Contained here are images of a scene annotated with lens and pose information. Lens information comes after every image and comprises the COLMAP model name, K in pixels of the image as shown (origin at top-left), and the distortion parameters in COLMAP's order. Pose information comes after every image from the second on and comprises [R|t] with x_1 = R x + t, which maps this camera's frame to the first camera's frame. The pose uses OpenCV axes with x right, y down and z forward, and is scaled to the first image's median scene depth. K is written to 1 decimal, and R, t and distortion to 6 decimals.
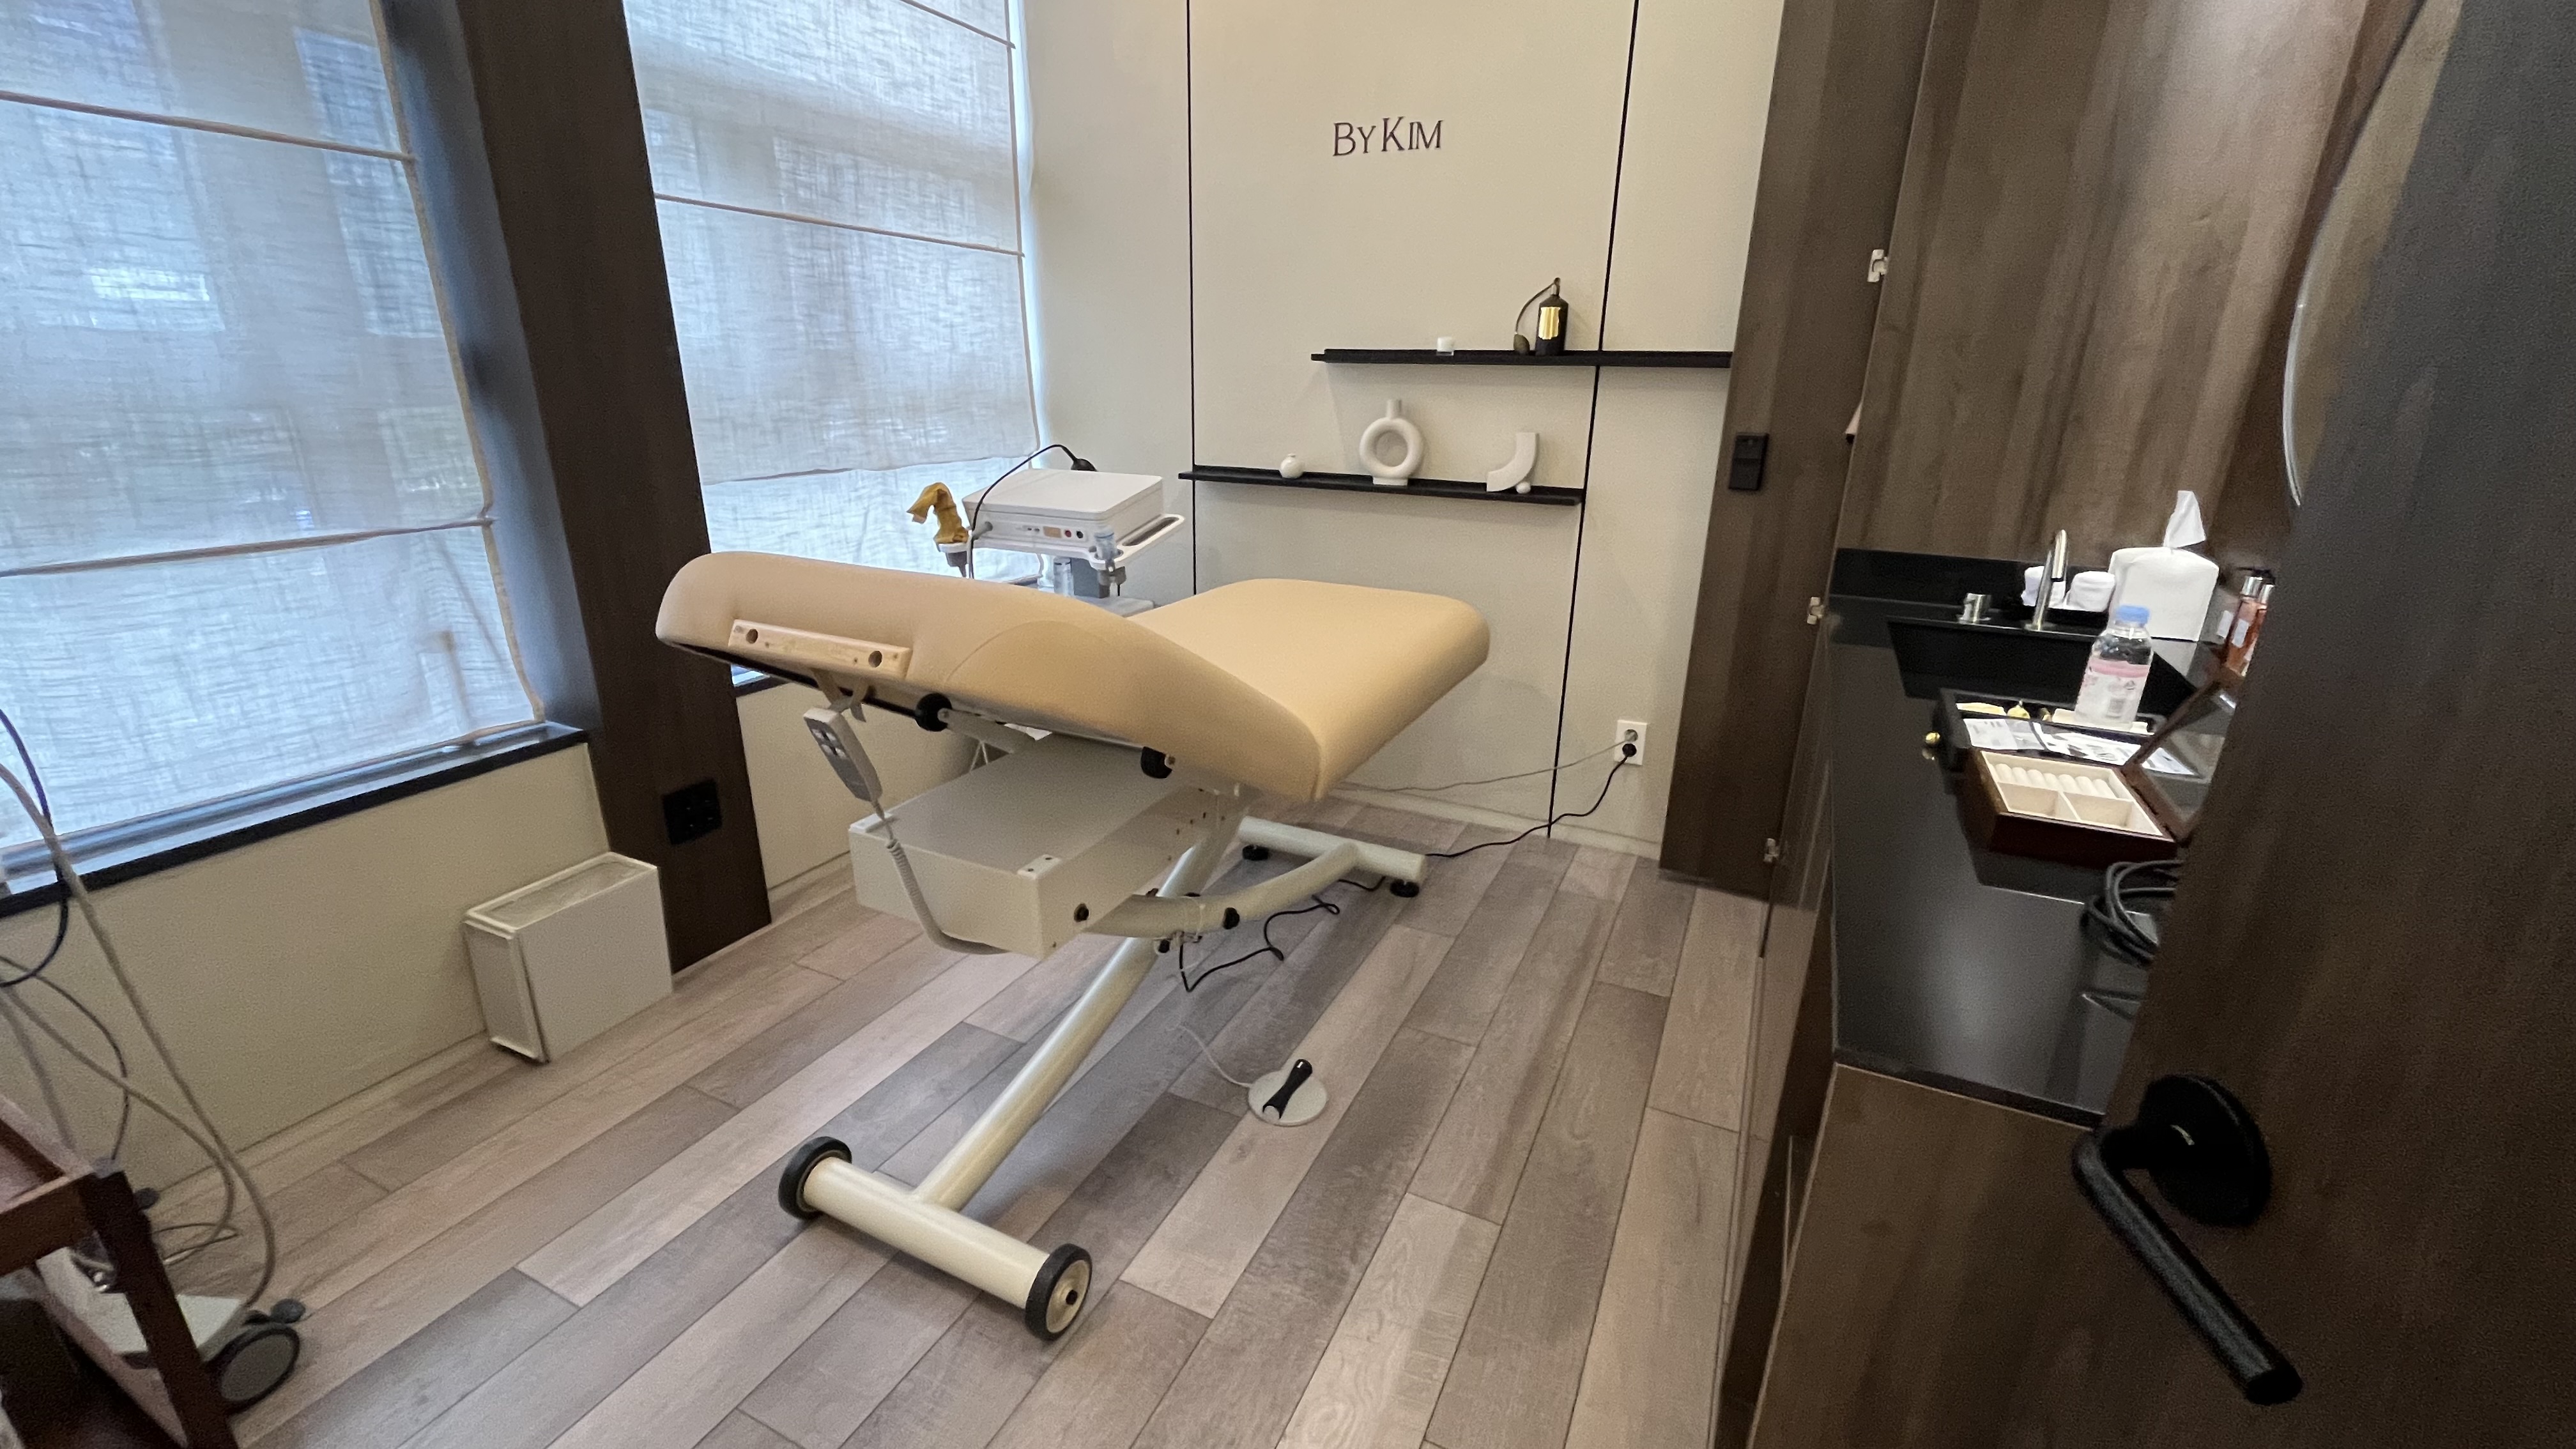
lens RADIAL K [[1039.5, 0, 1273.8], [0, 1039.5, 720.6], [0, 0, 1]] dist [-0.000237, -0.000034]
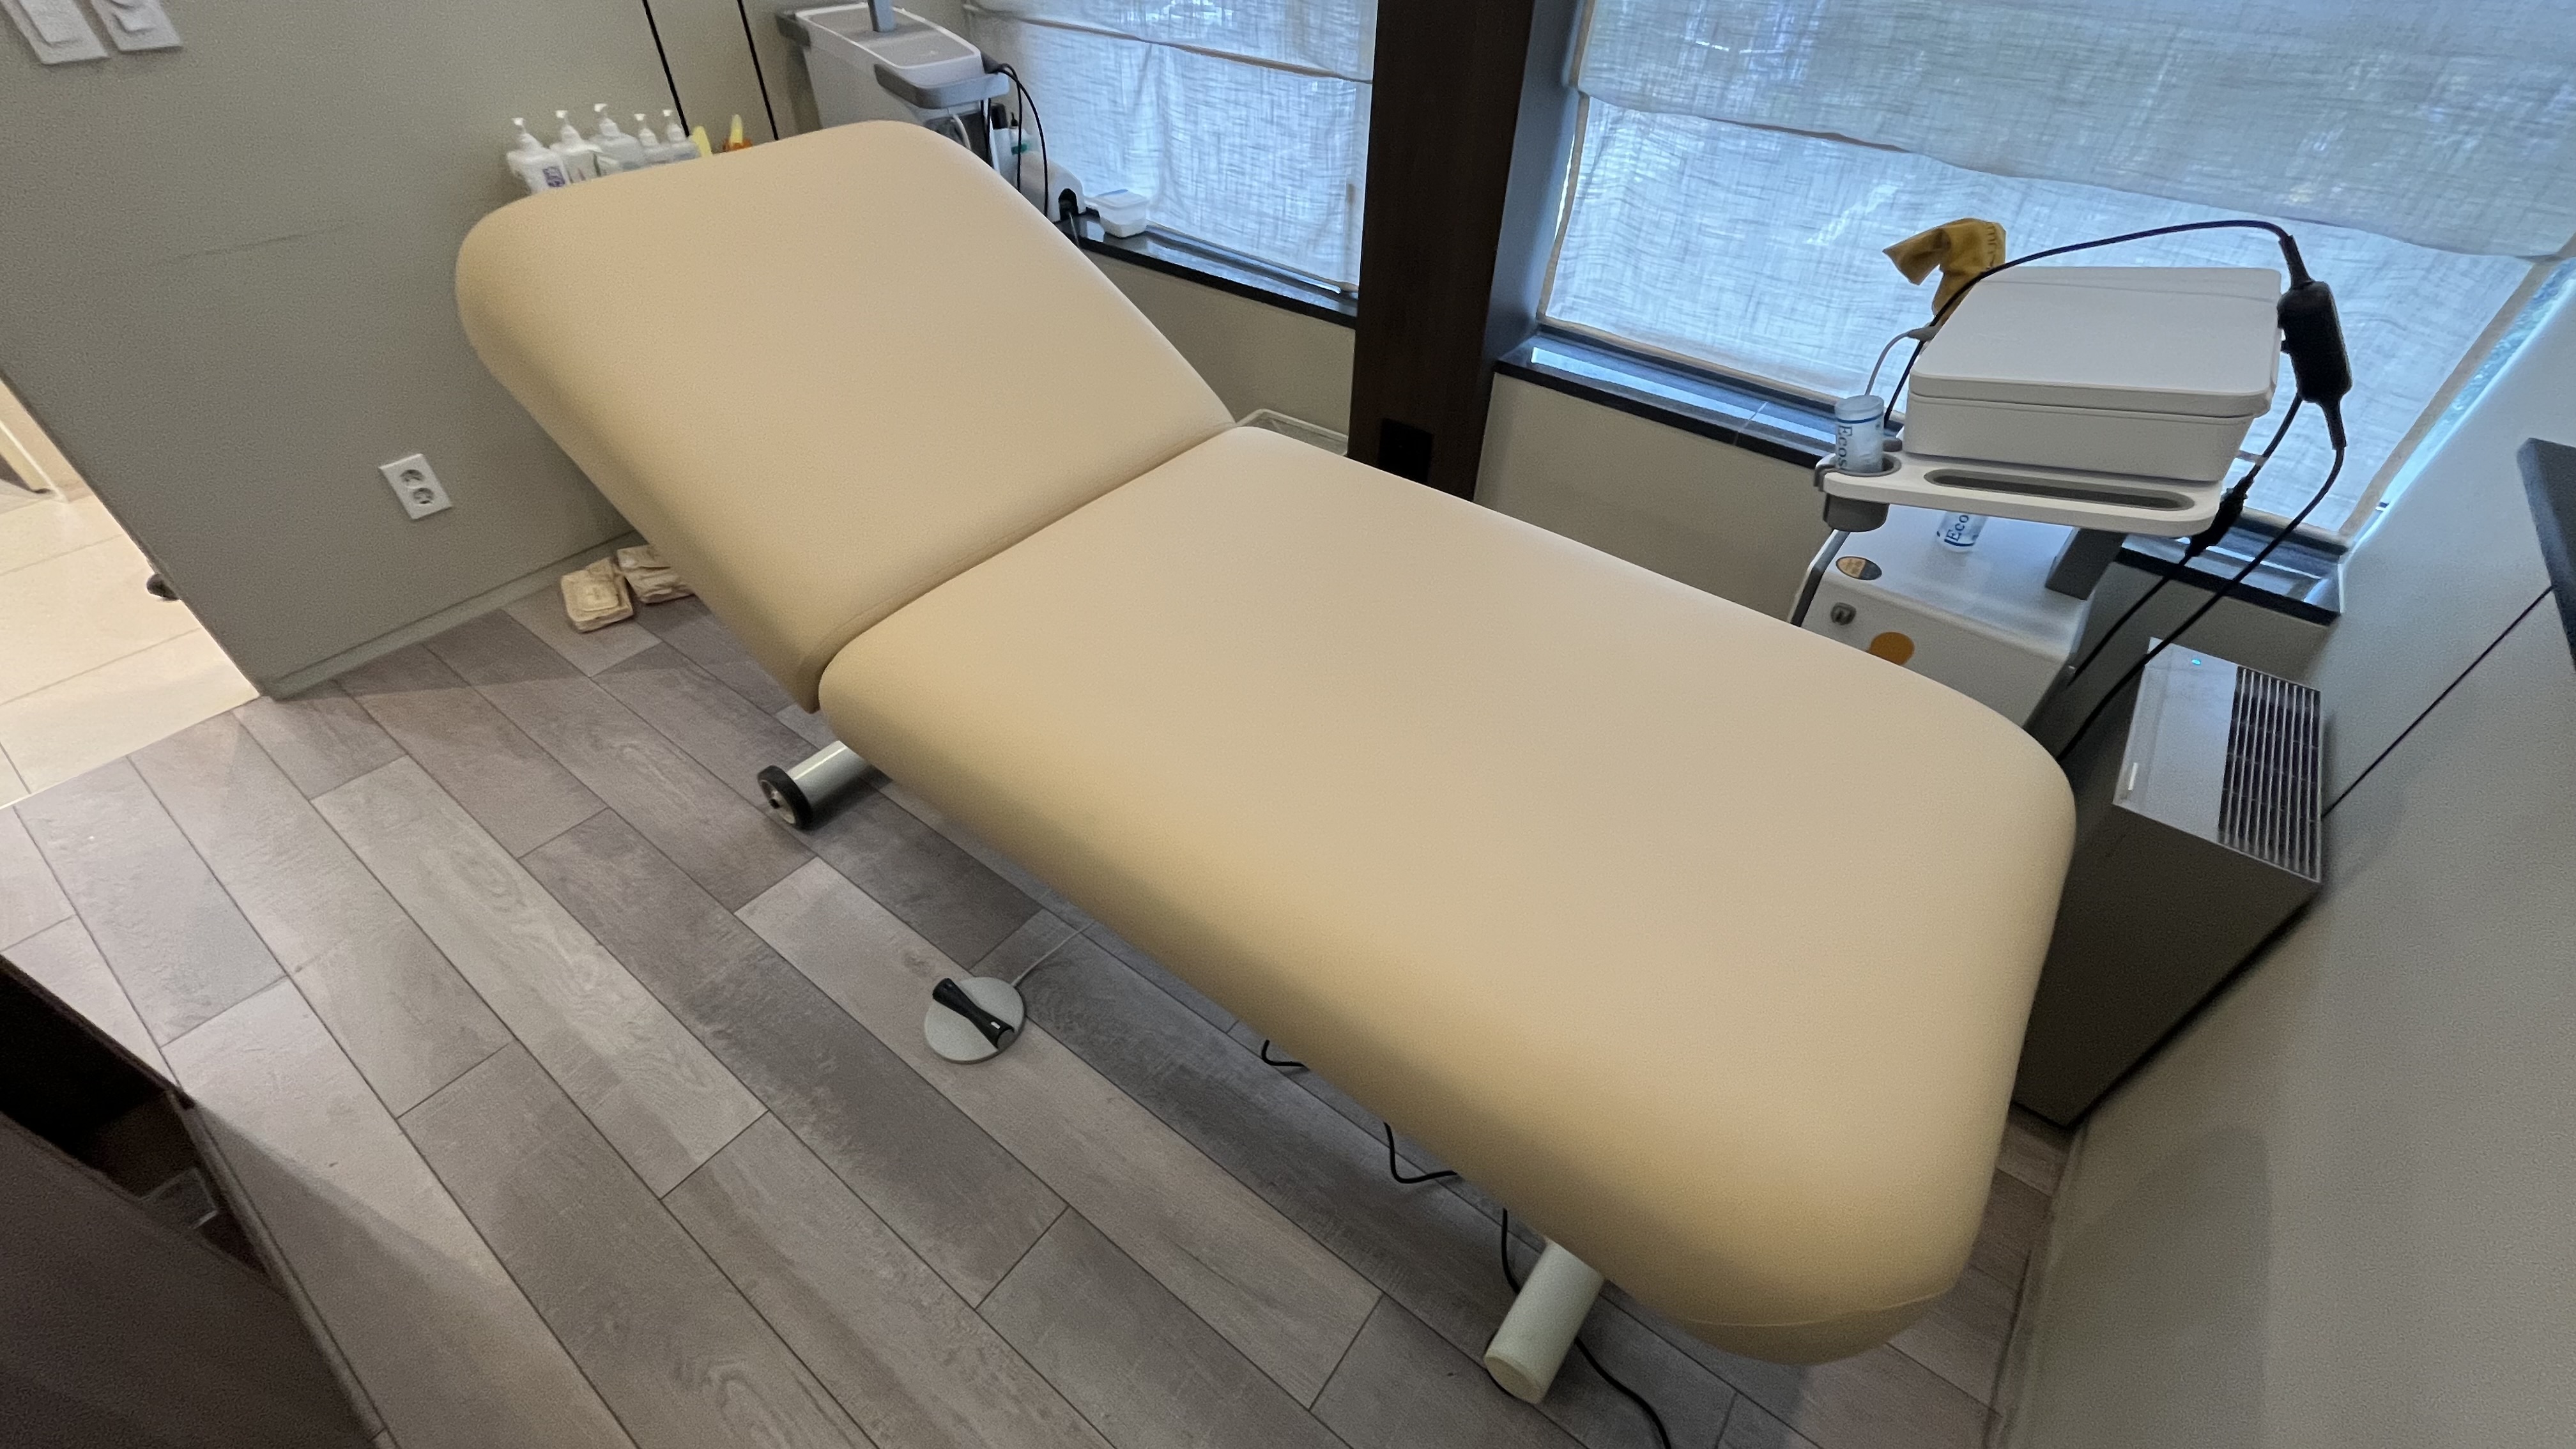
lens RADIAL K [[1039.5, 0, 1289.1], [0, 1039.5, 730.4], [0, 0, 1]] dist [-0.000237, -0.000034]
pose [[-0.181293, 0.647218, -0.740434, 0.483047], [-0.336665, 0.666571, 0.665086, -0.473405], [0.924007, 0.369854, 0.097051, 1.196992]]
